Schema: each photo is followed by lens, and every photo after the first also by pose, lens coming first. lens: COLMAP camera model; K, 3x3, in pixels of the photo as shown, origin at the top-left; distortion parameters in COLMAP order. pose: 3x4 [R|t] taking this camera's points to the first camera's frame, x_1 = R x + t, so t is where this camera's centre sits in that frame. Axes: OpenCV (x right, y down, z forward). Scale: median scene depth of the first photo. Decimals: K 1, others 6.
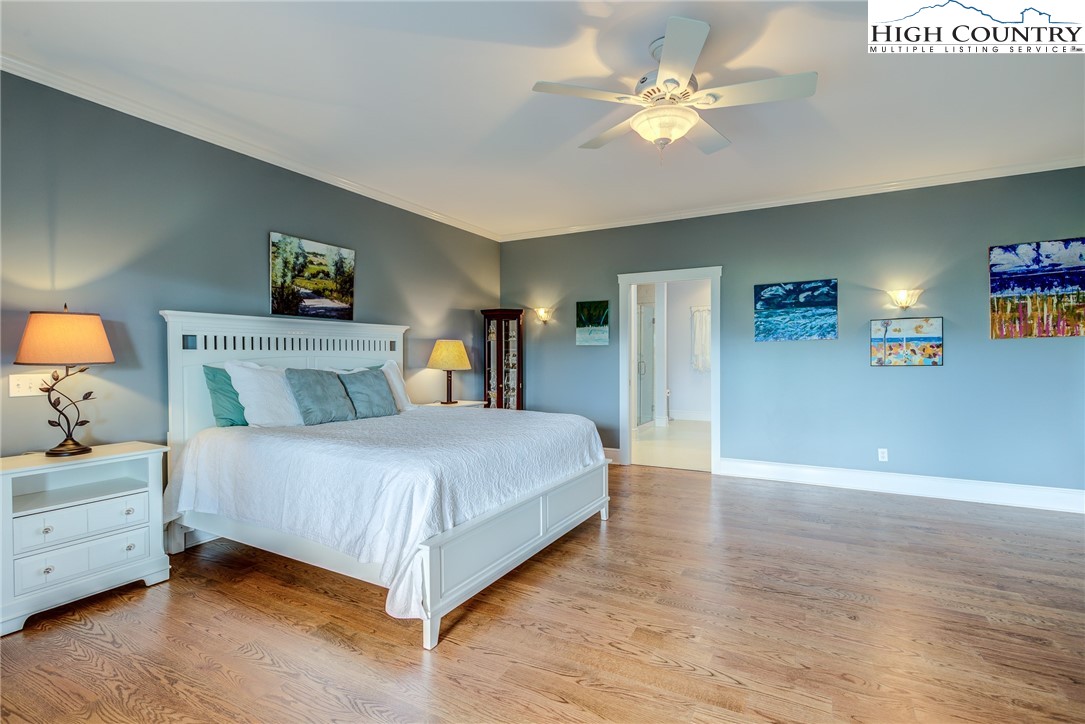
lens RADIAL K [[525.7, 0, 538.8], [0, 525.7, 364.9], [0, 0, 1]] dist [-0.001020, 0.001593]
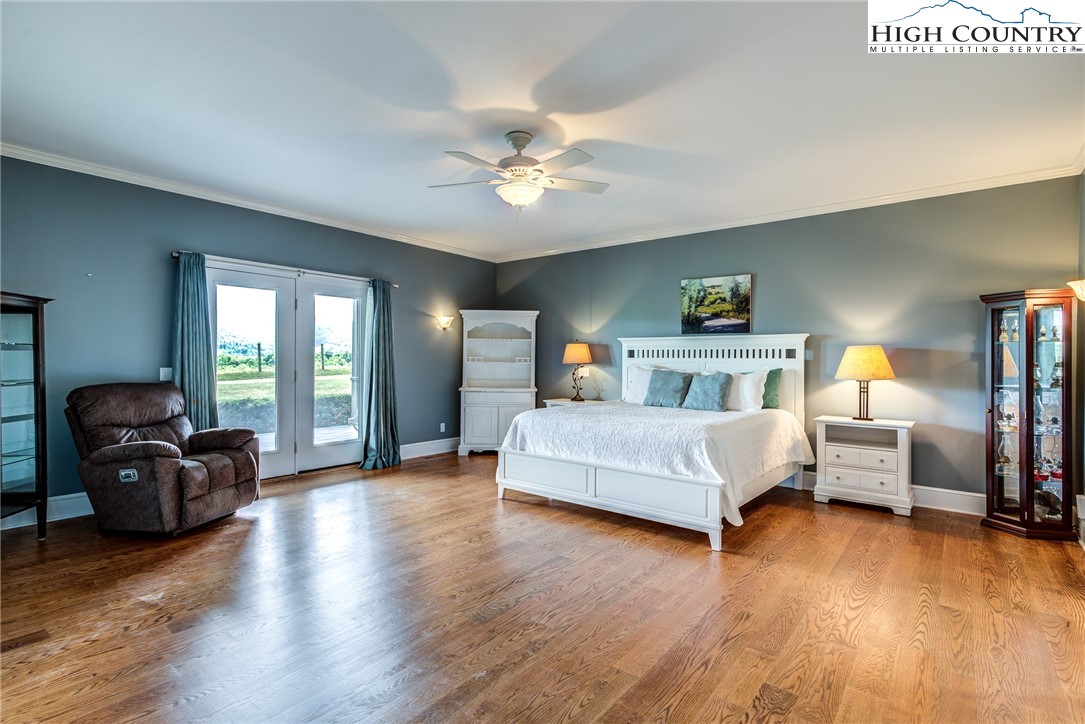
lens RADIAL K [[527.8, 0, 534.1], [0, 527.8, 361.1], [0, 0, 1]] dist [0.001624, 0.000409]
pose [[-0.194621, 0.002944, -0.980874, 0.983358], [-0.027275, 0.999593, 0.008412, -0.018699], [0.980499, 0.028390, -0.194462, 0.811726]]
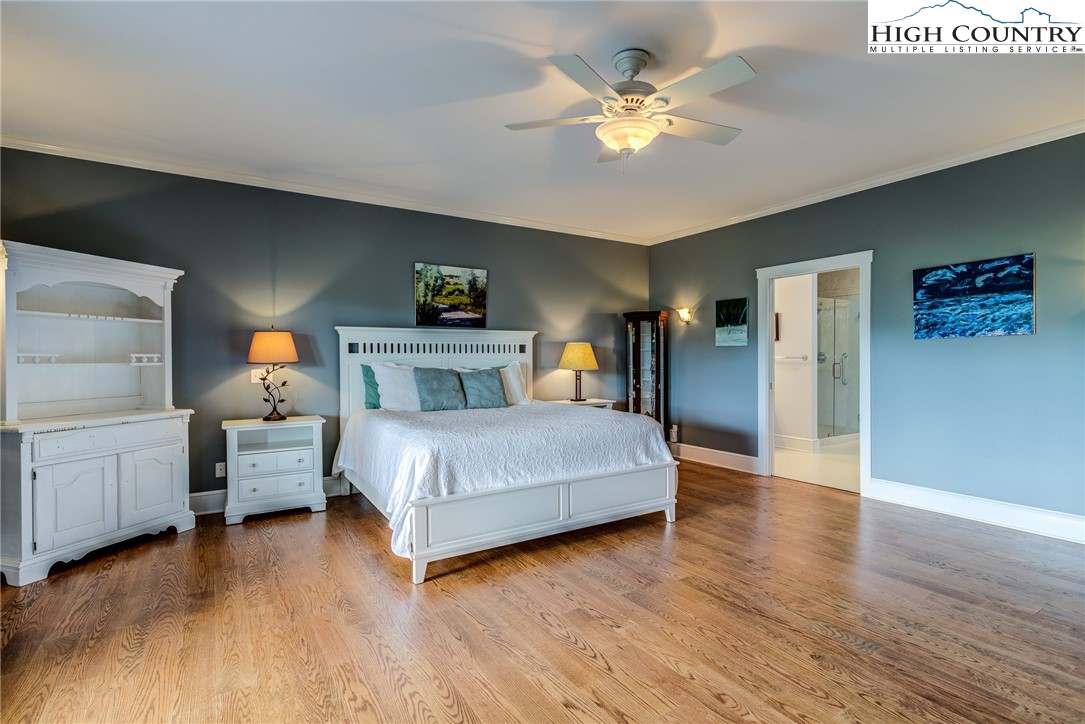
lens RADIAL K [[525.7, 0, 538.8], [0, 525.7, 364.9], [0, 0, 1]] dist [-0.001020, 0.001593]
pose [[0.873174, 0.005775, -0.487375, 0.366399], [-0.006622, 0.999978, -0.000016, -0.000792], [0.487365, 0.003241, 0.873193, 0.006611]]
